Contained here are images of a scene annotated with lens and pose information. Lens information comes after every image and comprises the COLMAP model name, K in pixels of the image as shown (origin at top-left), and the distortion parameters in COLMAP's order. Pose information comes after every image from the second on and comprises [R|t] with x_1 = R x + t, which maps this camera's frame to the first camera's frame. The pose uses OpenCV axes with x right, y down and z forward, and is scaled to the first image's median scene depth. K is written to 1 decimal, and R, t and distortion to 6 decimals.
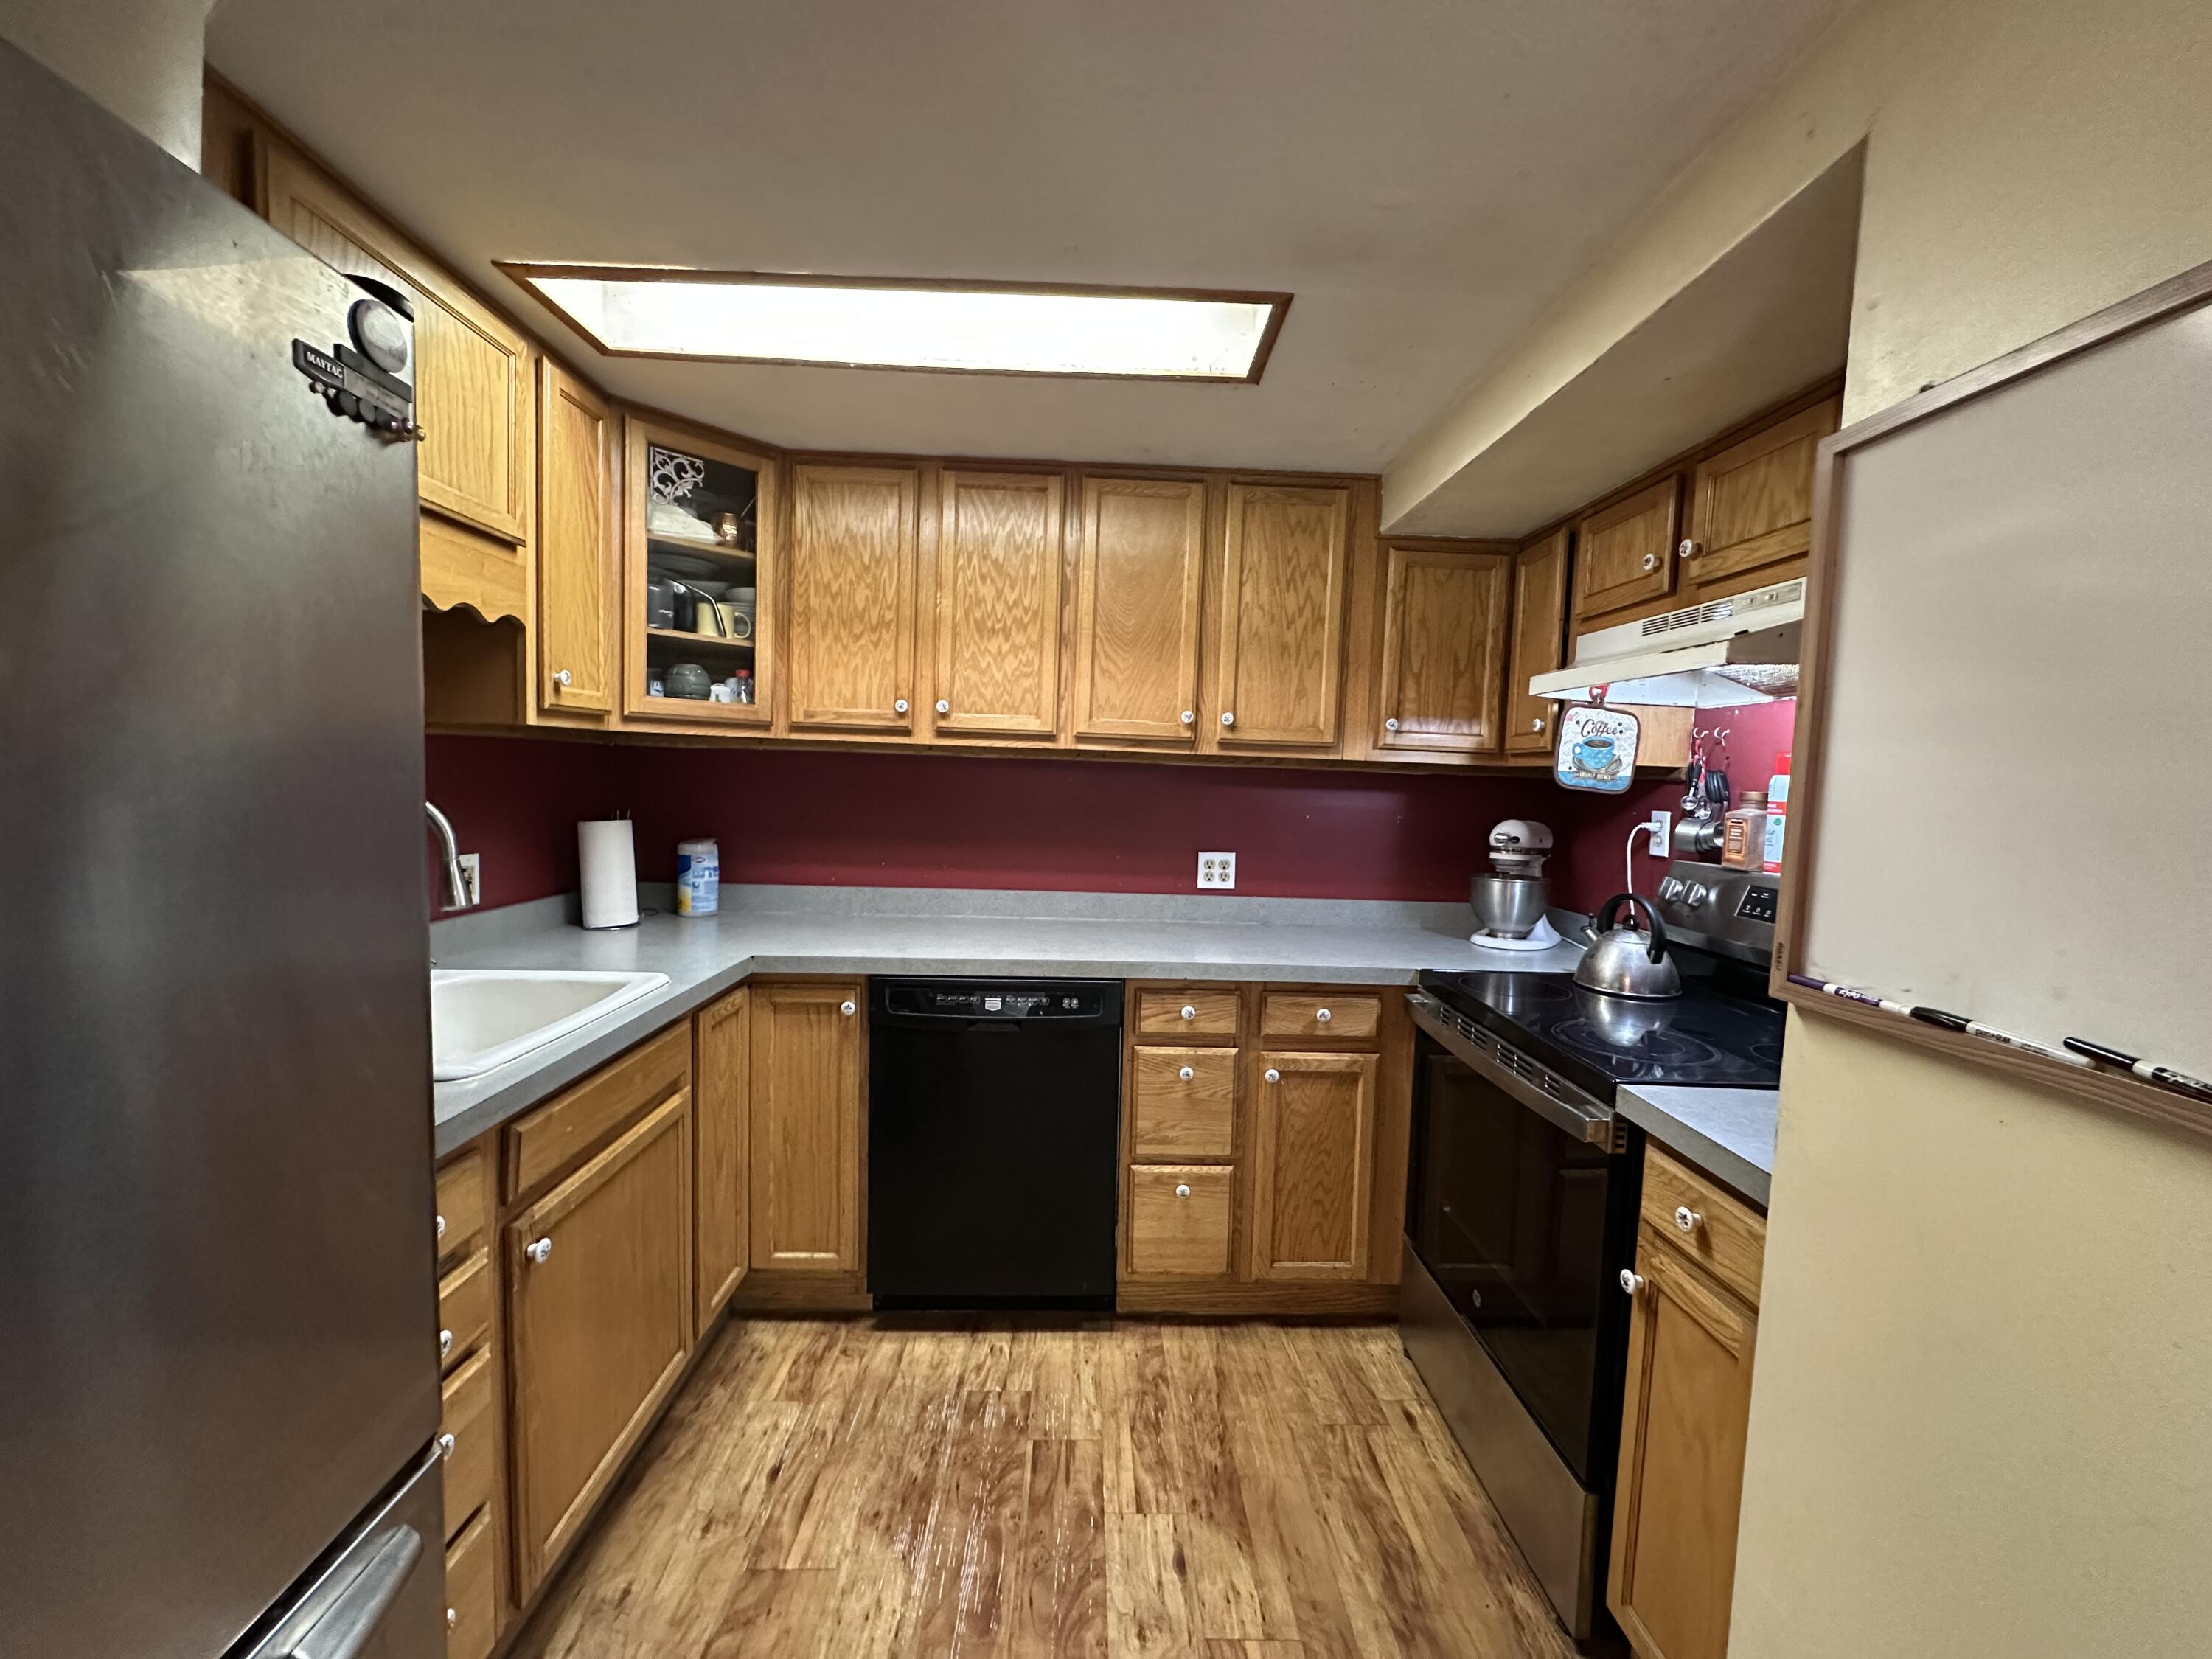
lens RADIAL K [[879.3, 0, 1105.0], [0, 879.3, 828.4], [0, 0, 1]] dist [-0.002694, 0.000478]
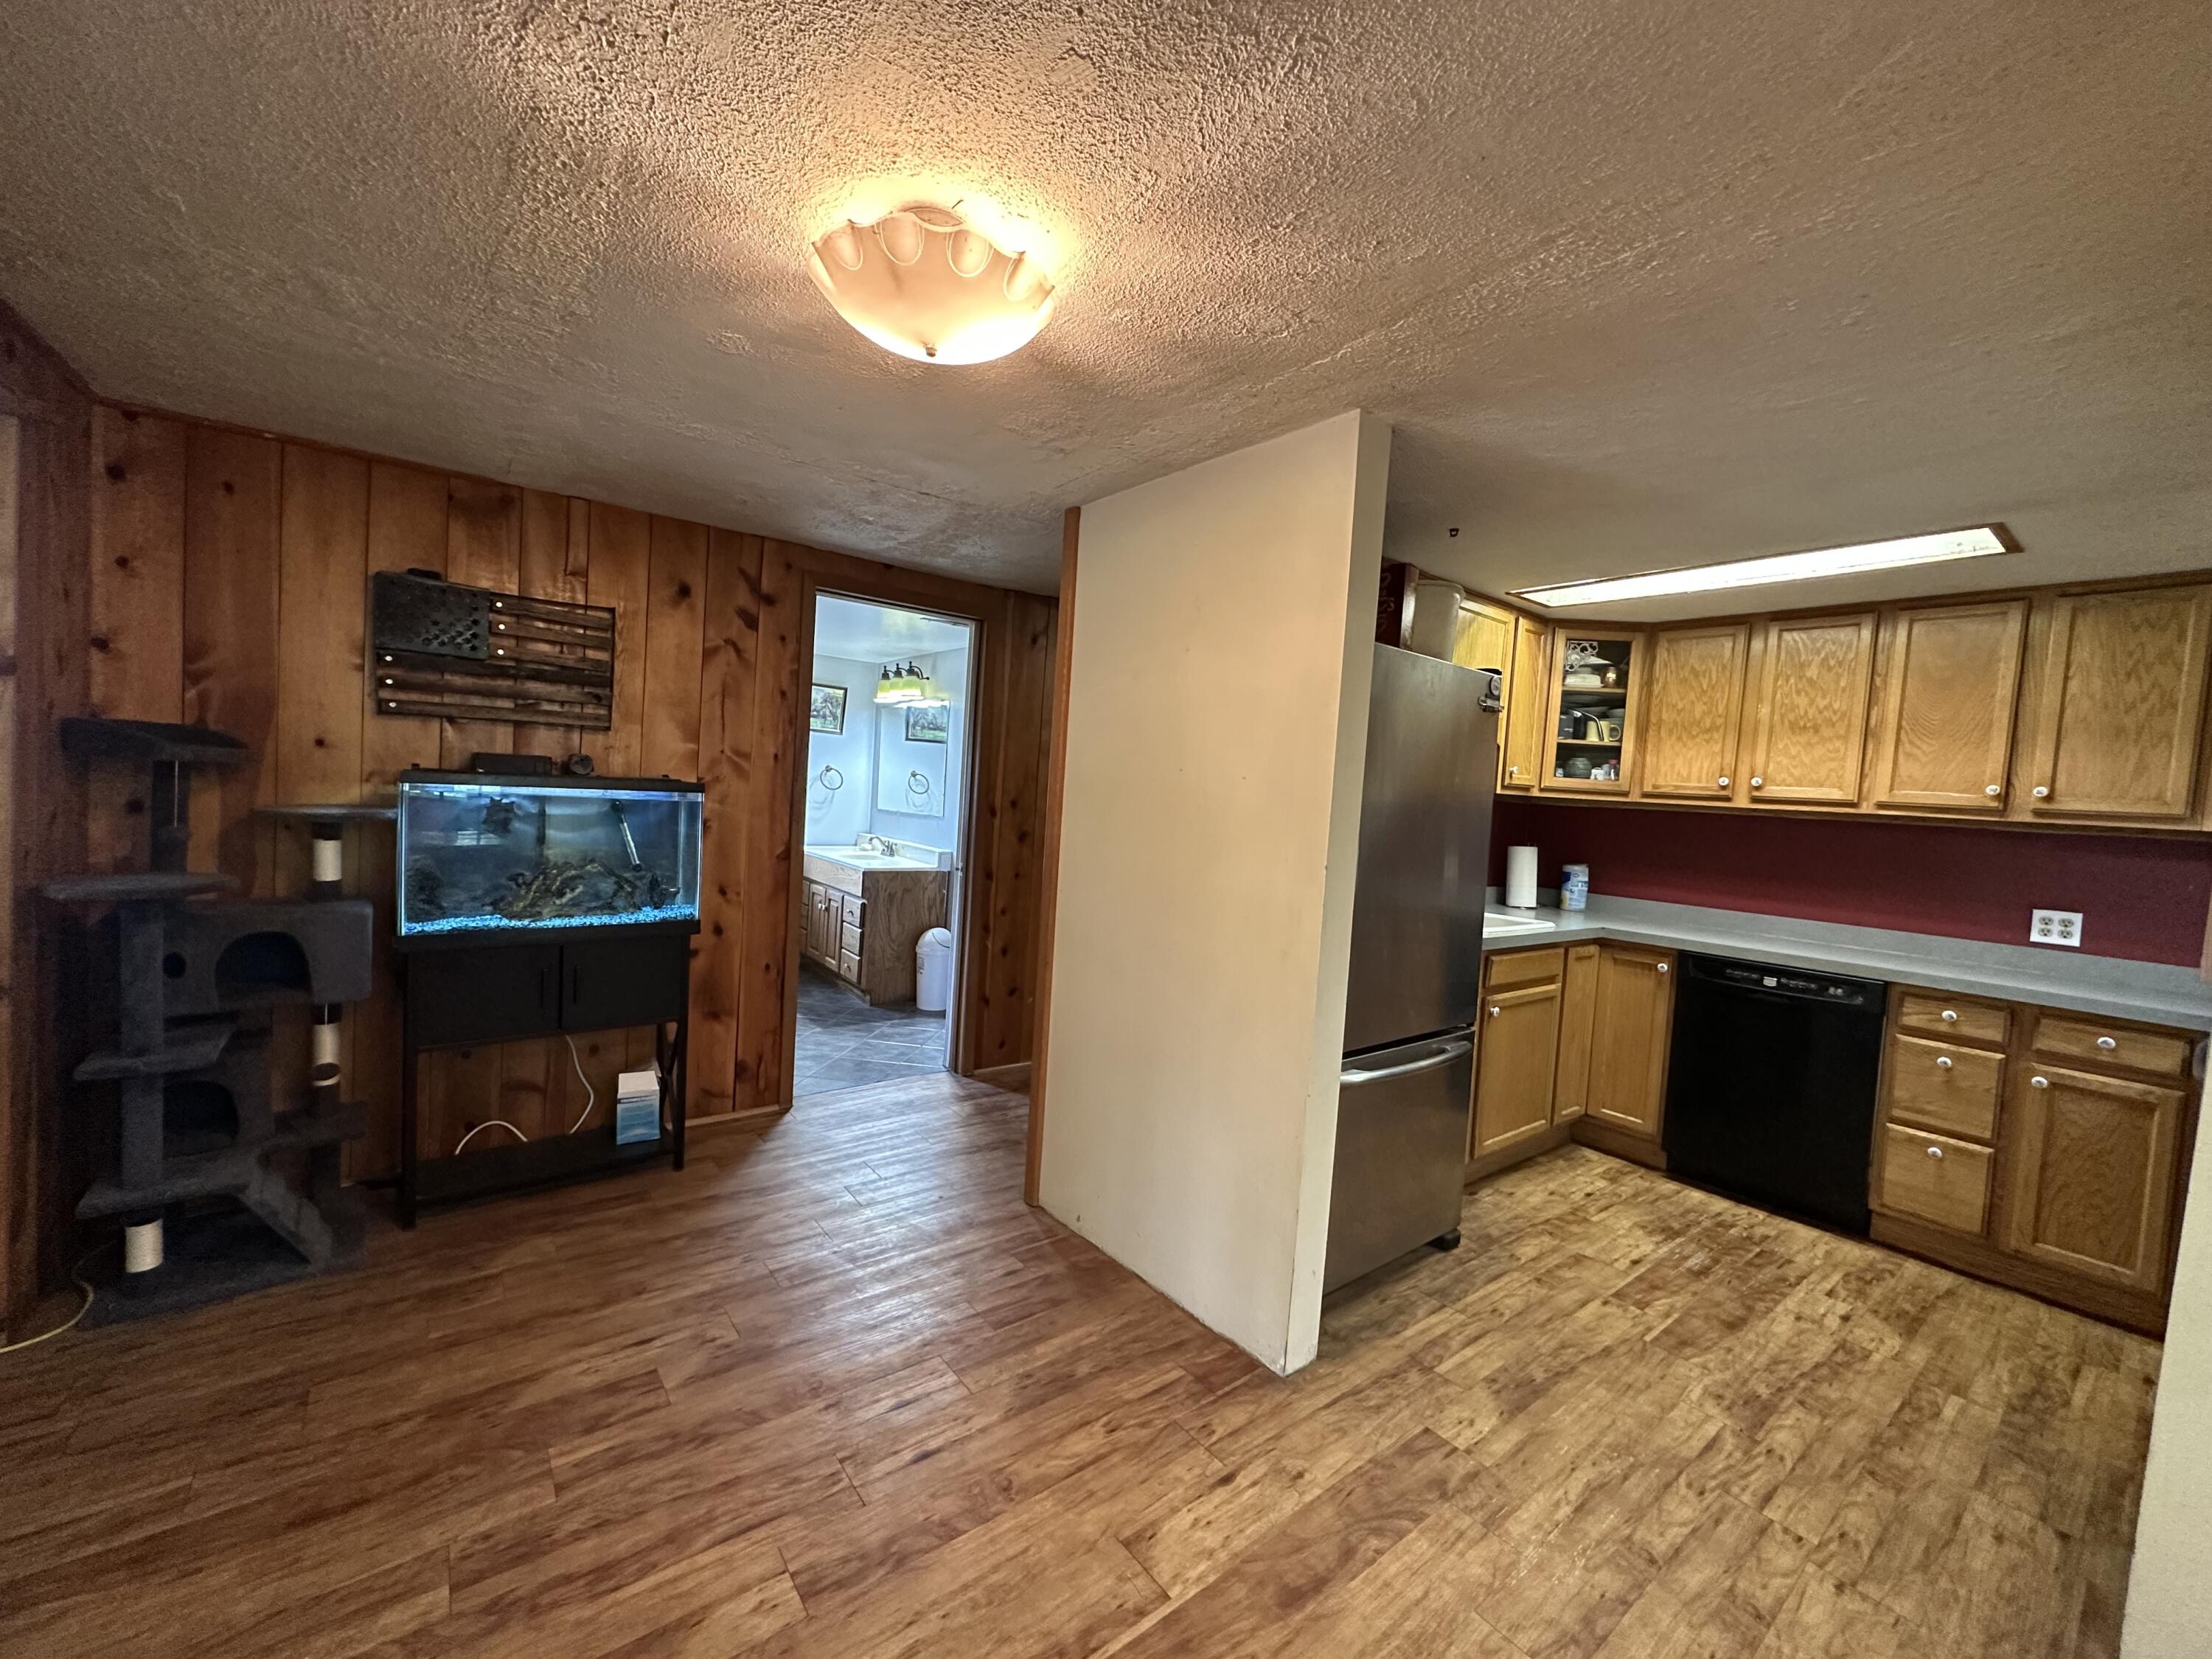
lens RADIAL K [[879.3, 0, 1103.9], [0, 879.3, 829.7], [0, 0, 1]] dist [-0.002694, 0.000478]
pose [[0.596246, 0.043543, -0.801620, 0.376716], [-0.094342, 0.995410, -0.016102, 0.072598], [0.797239, 0.085227, 0.597617, -0.802593]]
